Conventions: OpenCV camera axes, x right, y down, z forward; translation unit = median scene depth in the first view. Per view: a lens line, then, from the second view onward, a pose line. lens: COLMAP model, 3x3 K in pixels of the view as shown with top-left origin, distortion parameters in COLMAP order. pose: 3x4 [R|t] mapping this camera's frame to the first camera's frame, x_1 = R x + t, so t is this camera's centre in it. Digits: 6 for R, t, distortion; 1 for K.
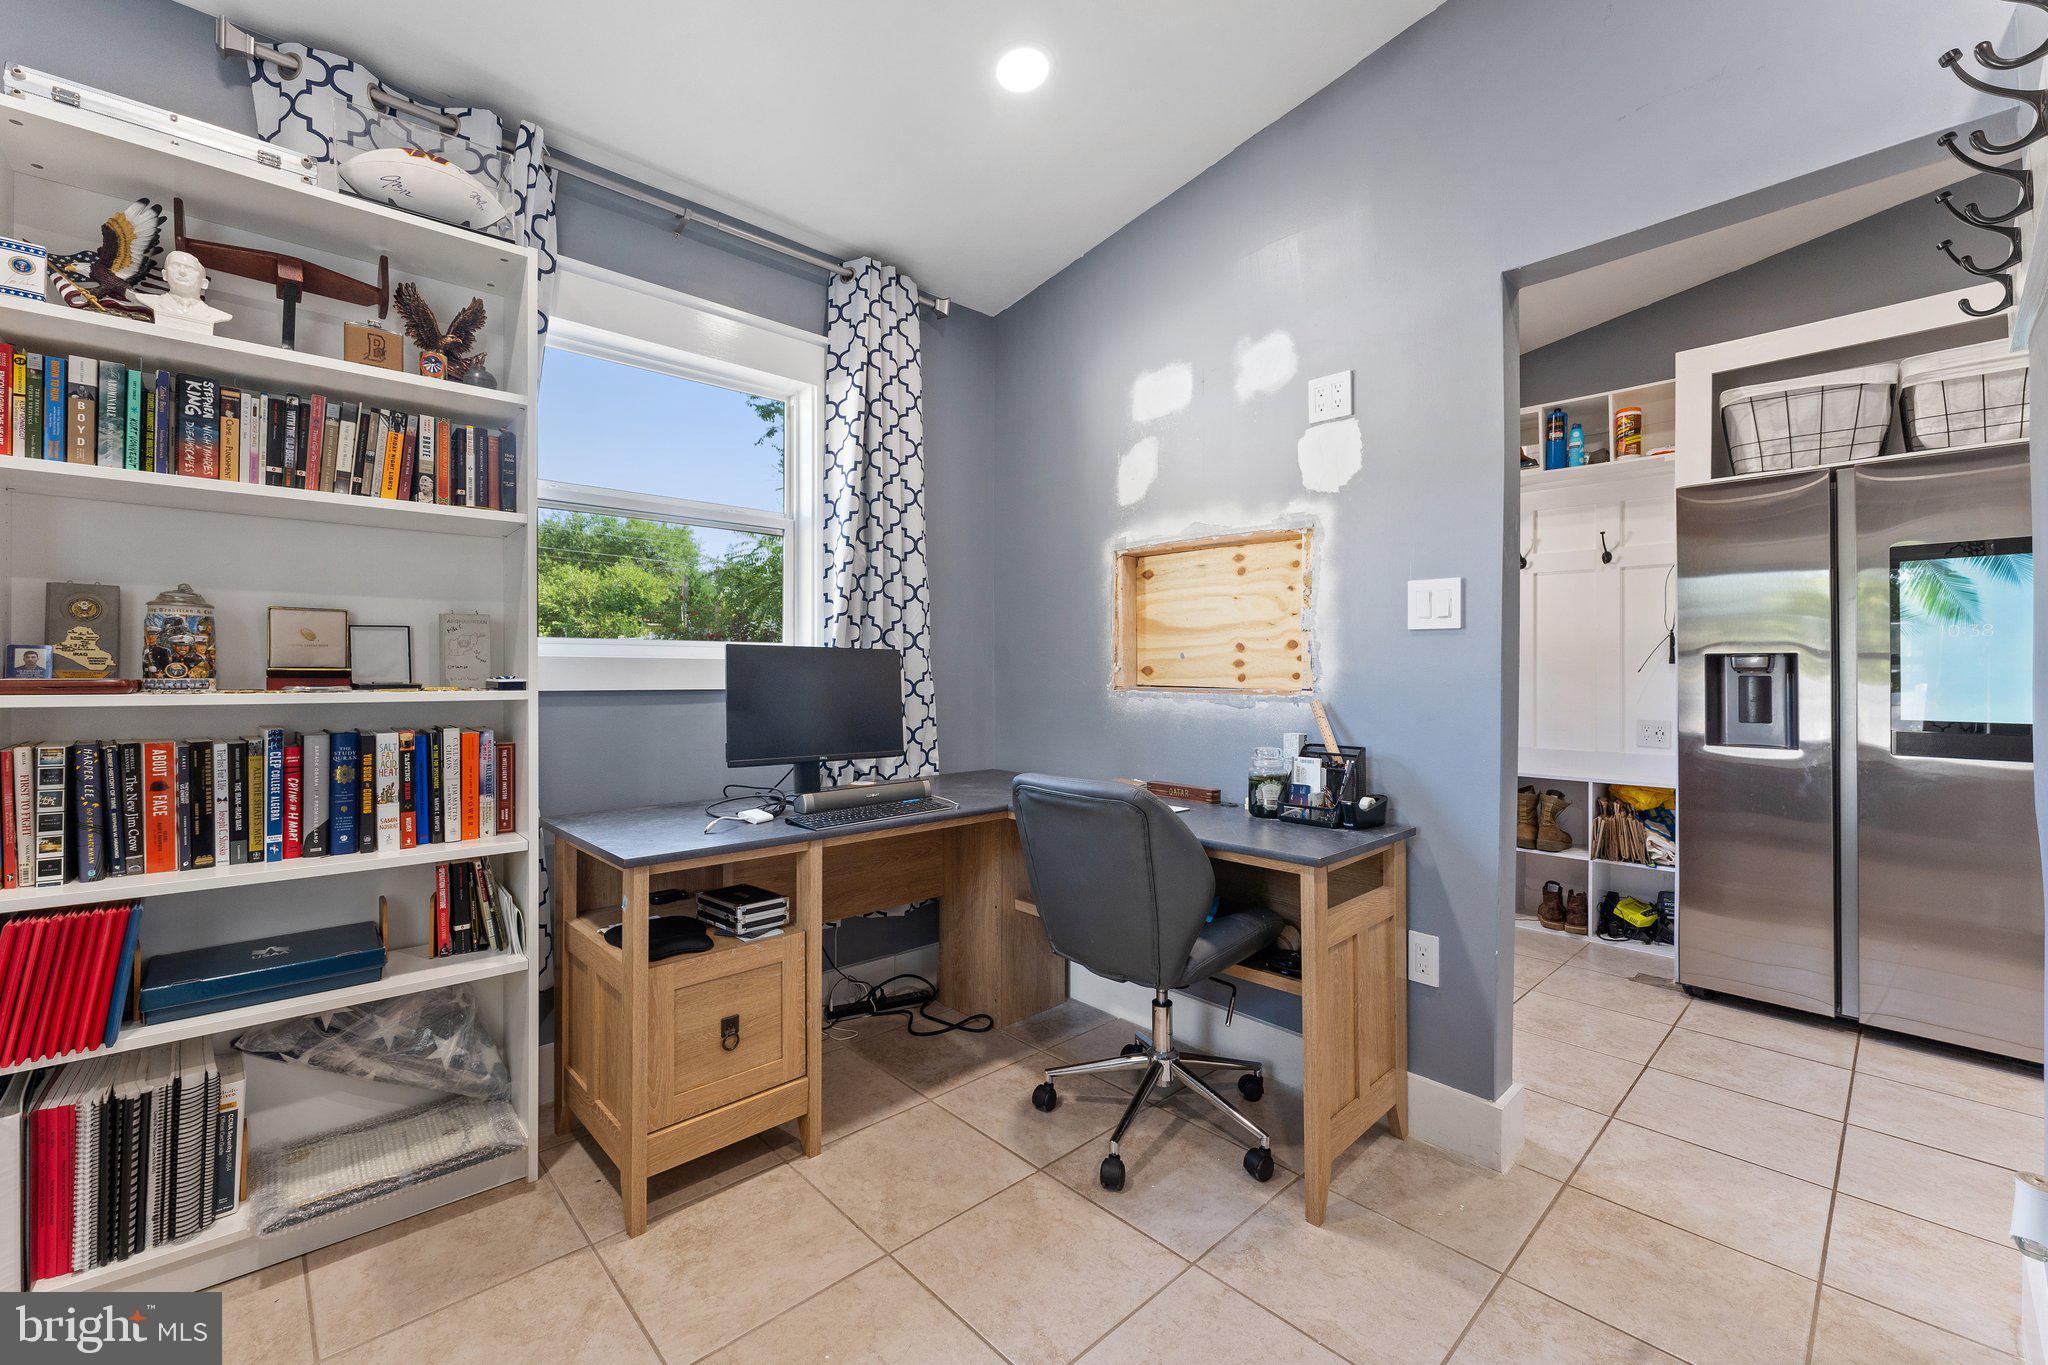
lens RADIAL K [[827.6, 0, 1034.1], [0, 827.6, 665.6], [0, 0, 1]] dist [0.009375, -0.000978]
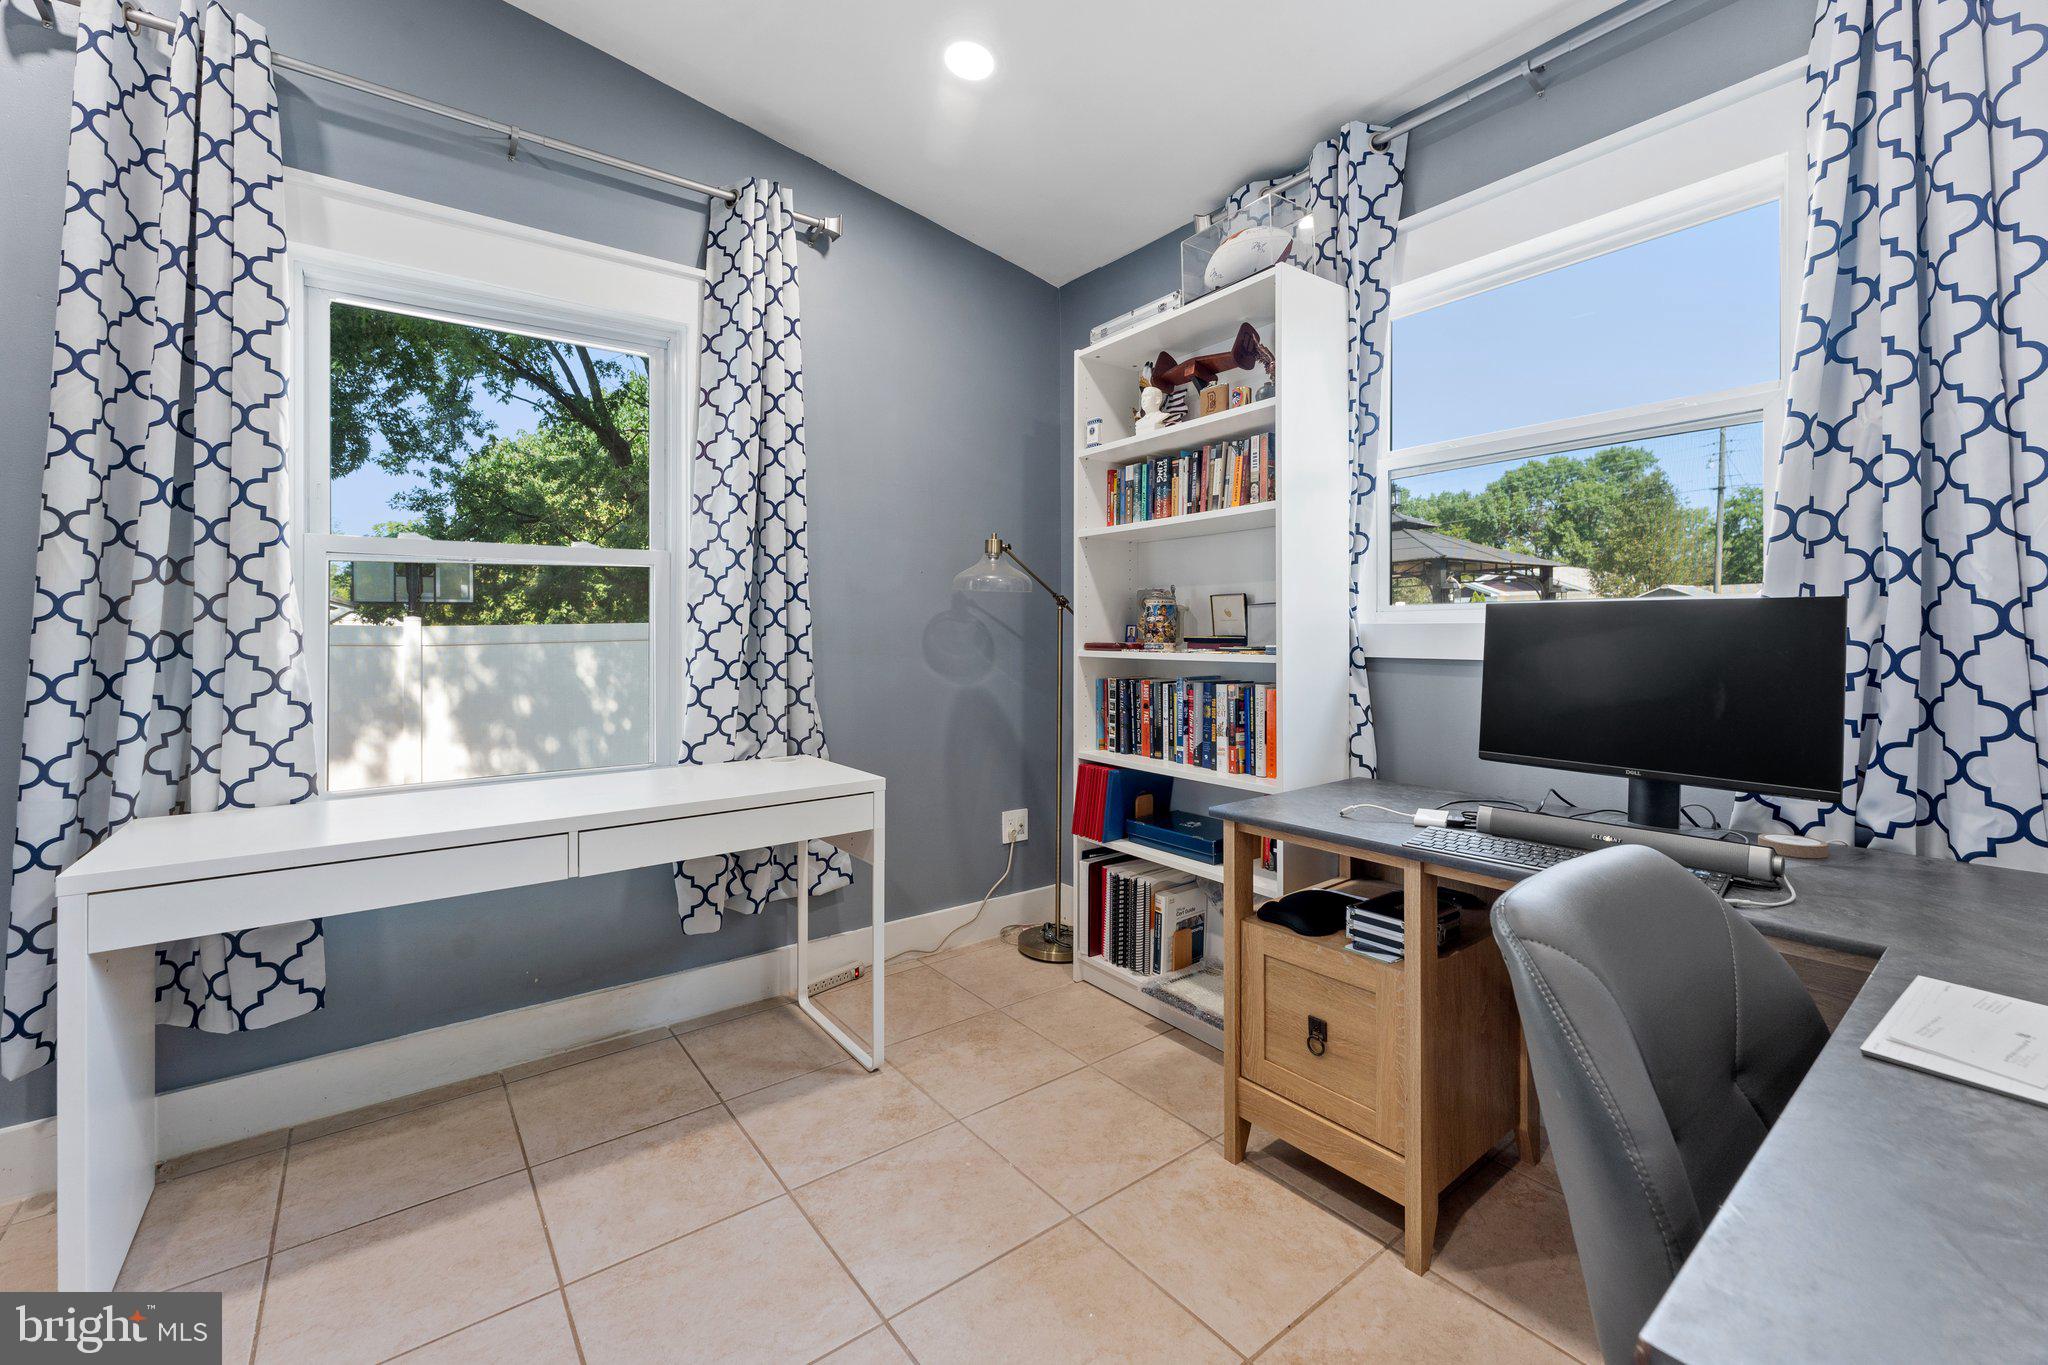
lens RADIAL K [[827.6, 0, 971.1], [0, 827.6, 638.8], [0, 0, 1]] dist [0.009375, -0.000978]
pose [[-0.115720, -0.002082, -0.993280, 0.596043], [0.006337, 0.999976, -0.002835, 0.009123], [0.993262, -0.006622, -0.115704, 0.752731]]
